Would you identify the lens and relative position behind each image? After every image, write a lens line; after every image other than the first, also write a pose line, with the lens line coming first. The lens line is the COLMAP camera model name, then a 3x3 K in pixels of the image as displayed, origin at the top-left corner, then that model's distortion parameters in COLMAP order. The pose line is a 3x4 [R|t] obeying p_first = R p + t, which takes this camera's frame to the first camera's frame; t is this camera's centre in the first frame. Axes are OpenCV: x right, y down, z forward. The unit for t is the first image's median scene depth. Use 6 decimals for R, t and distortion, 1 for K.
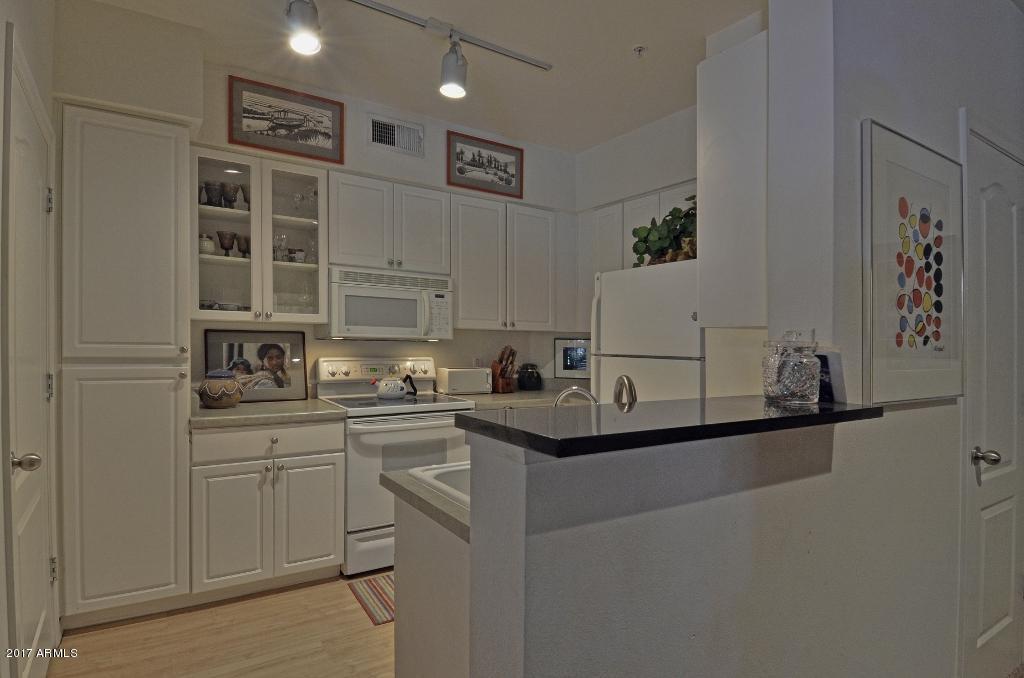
lens RADIAL K [[519.1, 0, 516.6], [0, 519.1, 337.4], [0, 0, 1]] dist [0.004814, -0.007678]
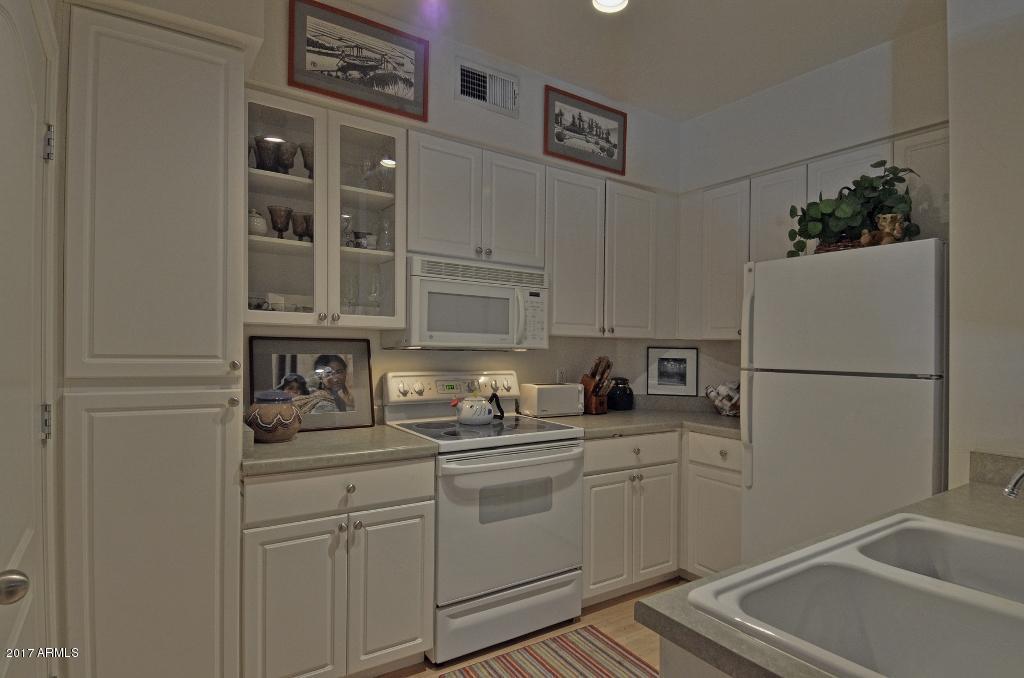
lens RADIAL K [[519.1, 0, 502.6], [0, 519.1, 338.9], [0, 0, 1]] dist [0.004814, -0.007678]
pose [[0.999898, -0.000515, -0.014260, -0.217587], [0.000378, 0.999954, -0.009586, -0.004431], [0.014265, 0.009579, 0.999852, 0.243550]]
